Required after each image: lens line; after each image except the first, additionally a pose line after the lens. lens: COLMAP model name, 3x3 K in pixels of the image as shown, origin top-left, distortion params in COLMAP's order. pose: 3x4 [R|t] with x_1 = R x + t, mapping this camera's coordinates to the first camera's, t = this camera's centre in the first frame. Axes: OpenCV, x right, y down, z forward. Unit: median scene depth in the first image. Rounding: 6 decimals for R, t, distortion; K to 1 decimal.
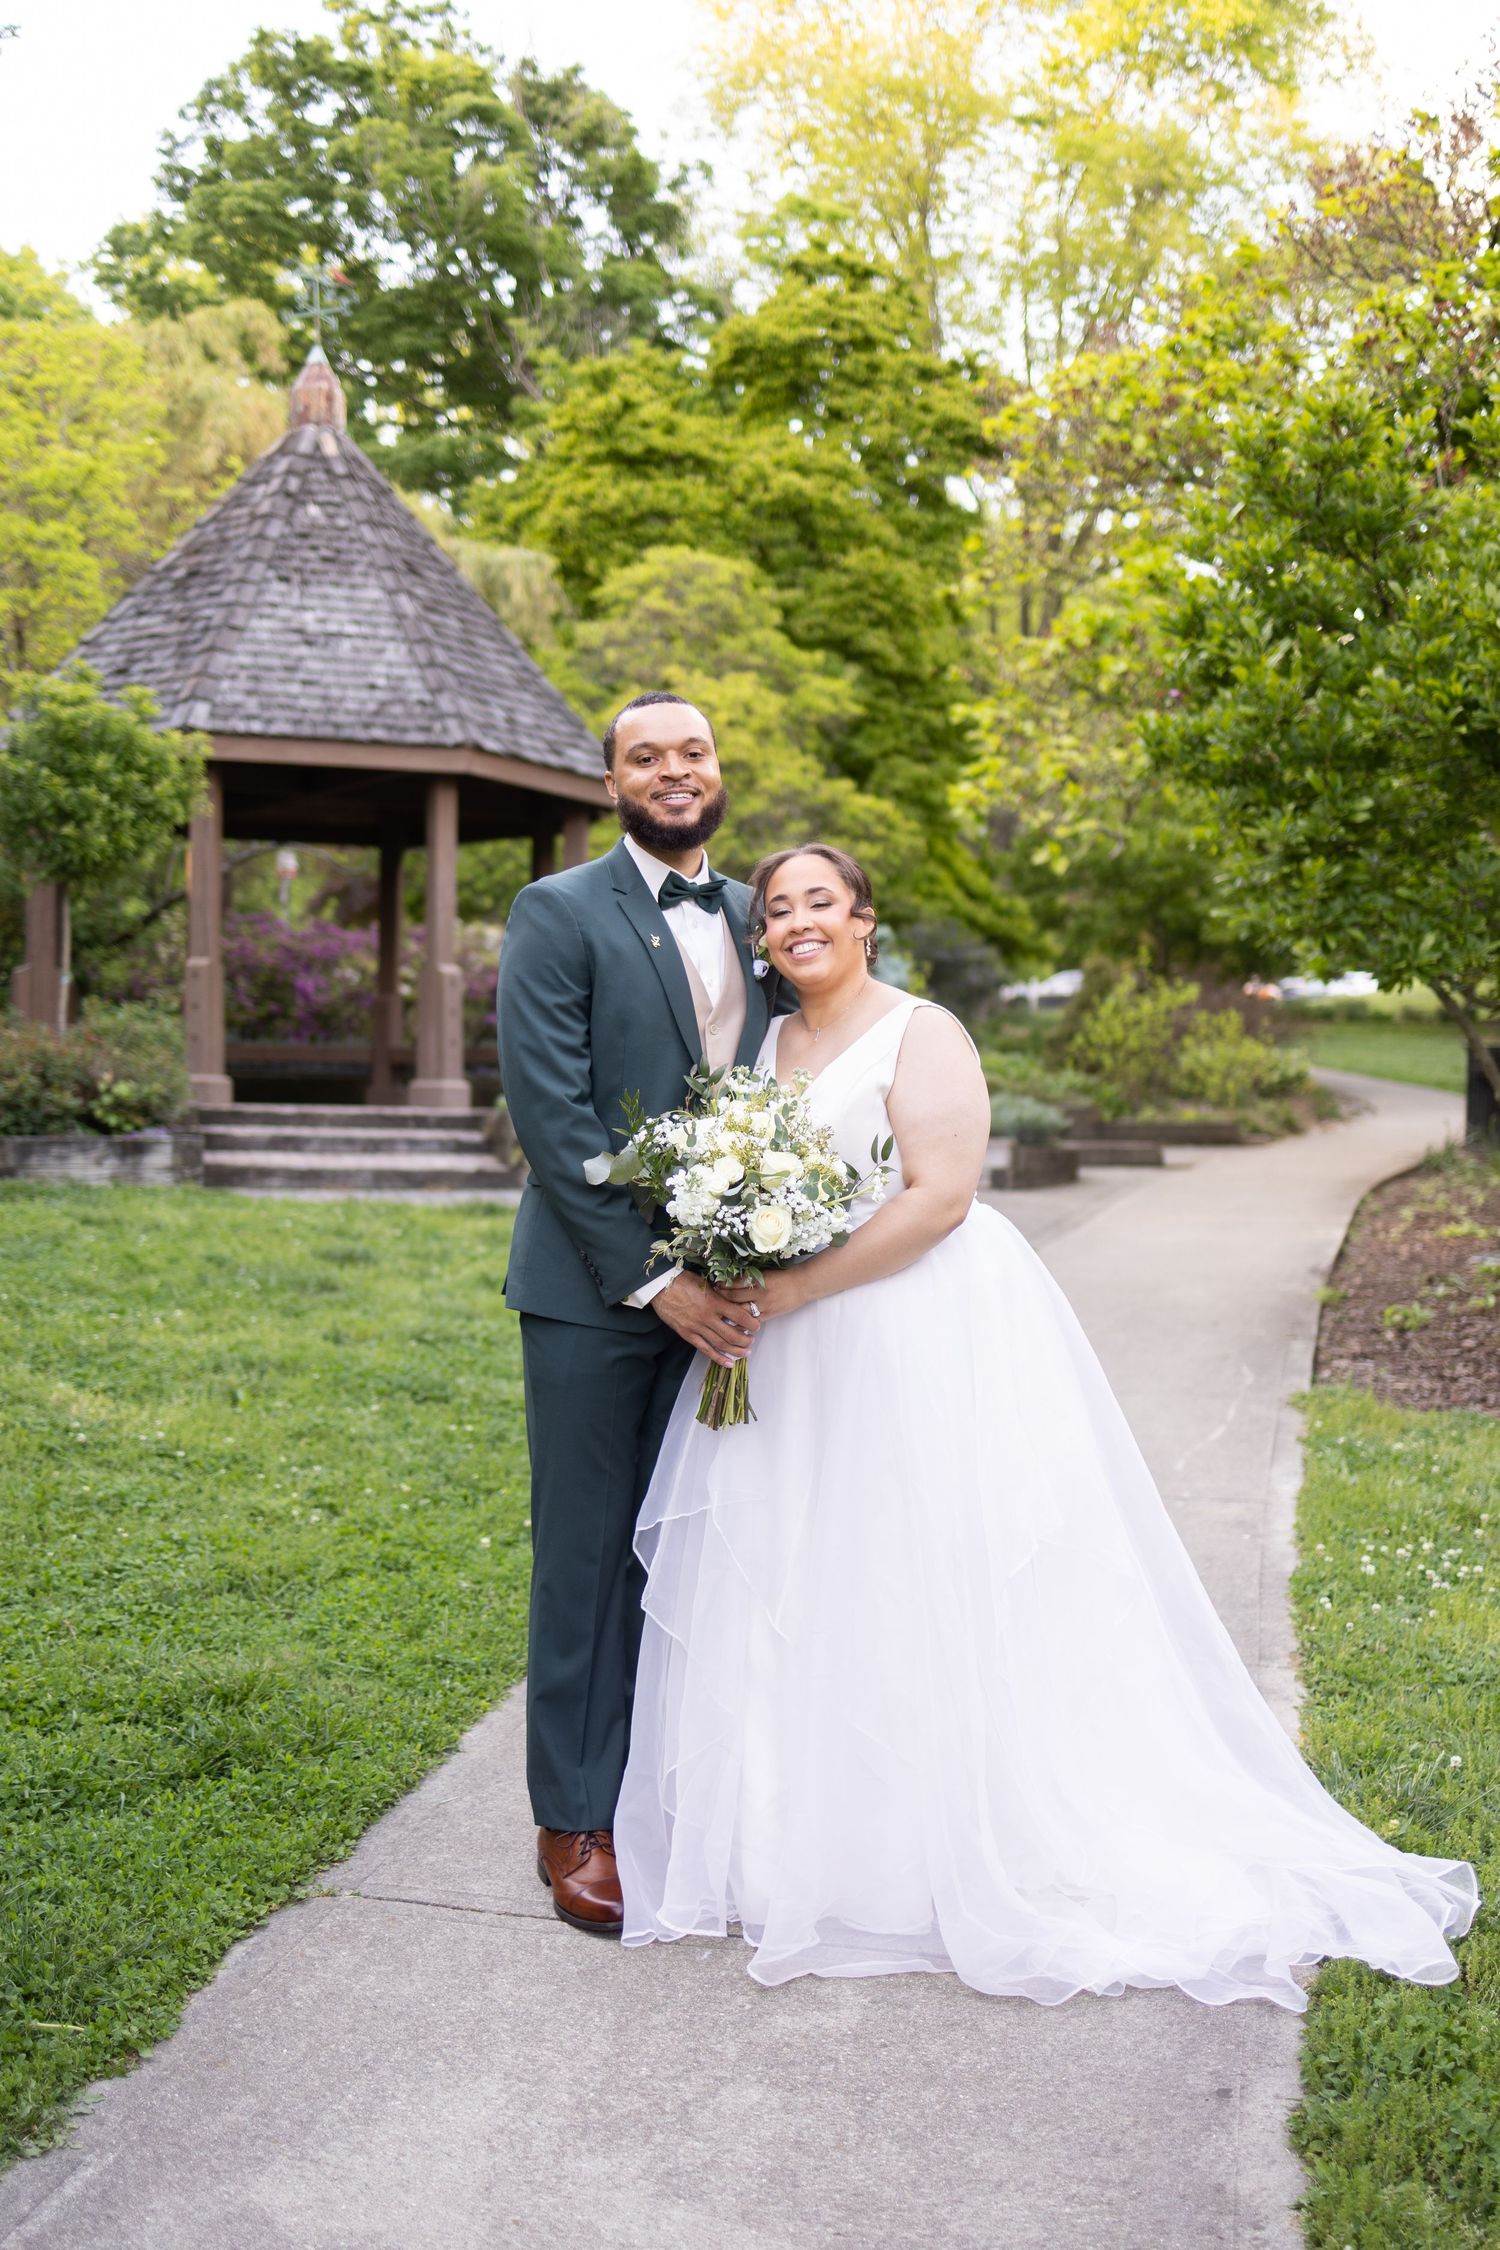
lens RADIAL K [[2297.4, 0, 760.4], [0, 2297.4, 1139.4], [0, 0, 1]] dist [0.044914, 0.000000]
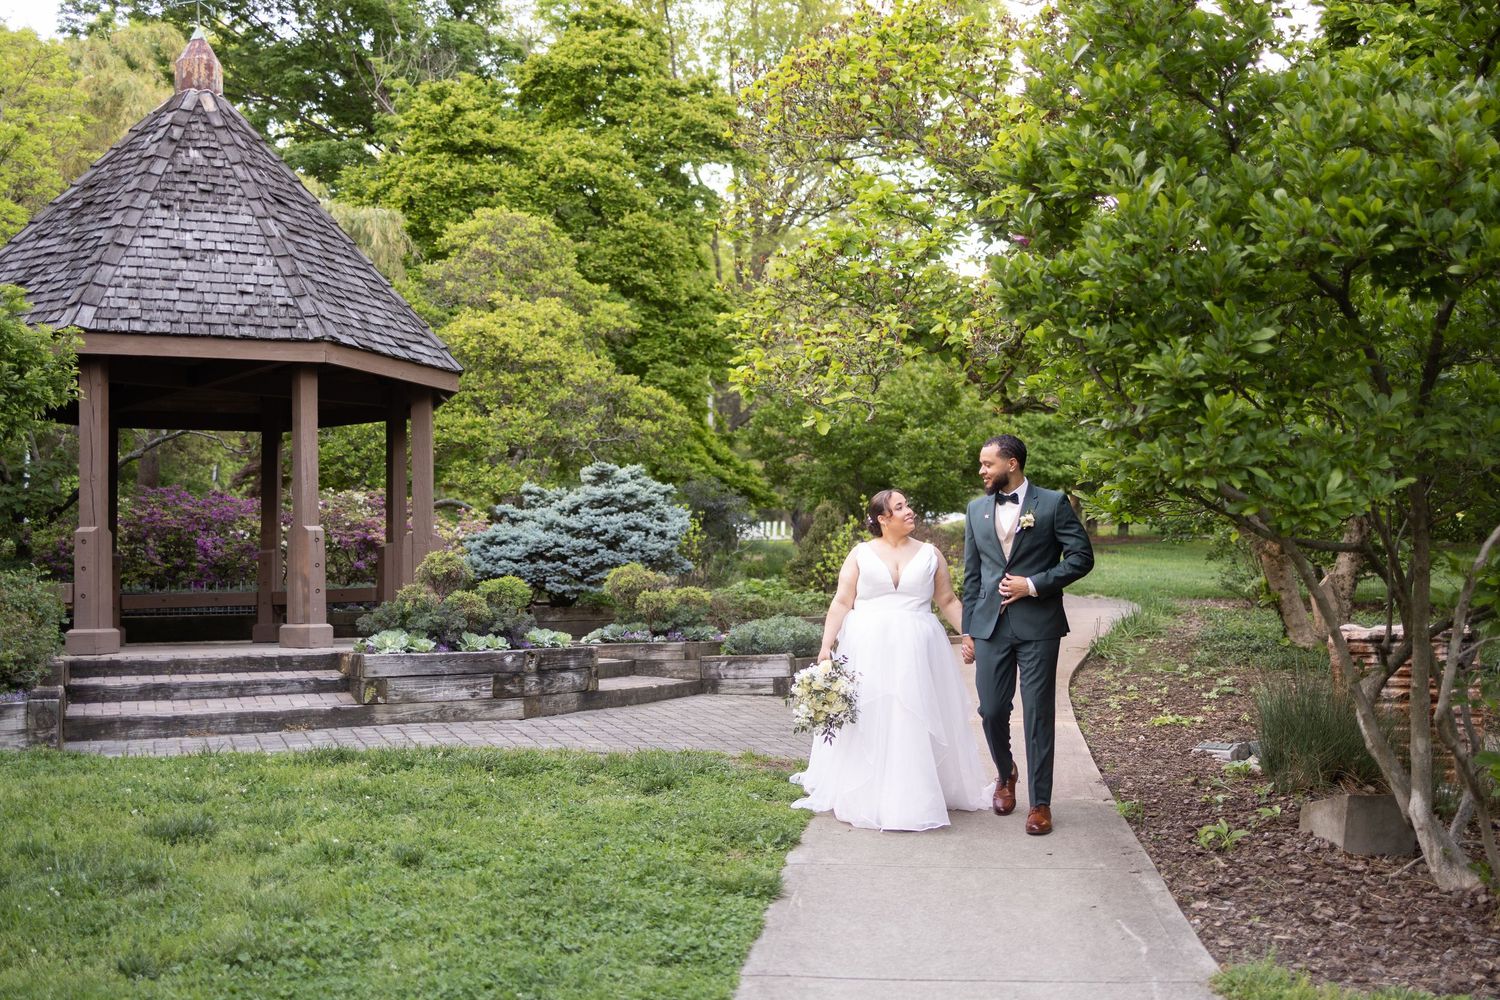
lens RADIAL K [[1531.6, 0, 749.0], [0, 1531.6, 487.5], [0, 0, 1]] dist [0.044914, 0.000000]
pose [[0.991909, -0.026554, 0.124145, -0.008942], [0.037690, 0.995387, -0.088232, -0.013995], [-0.121229, 0.092197, 0.988334, 0.157841]]
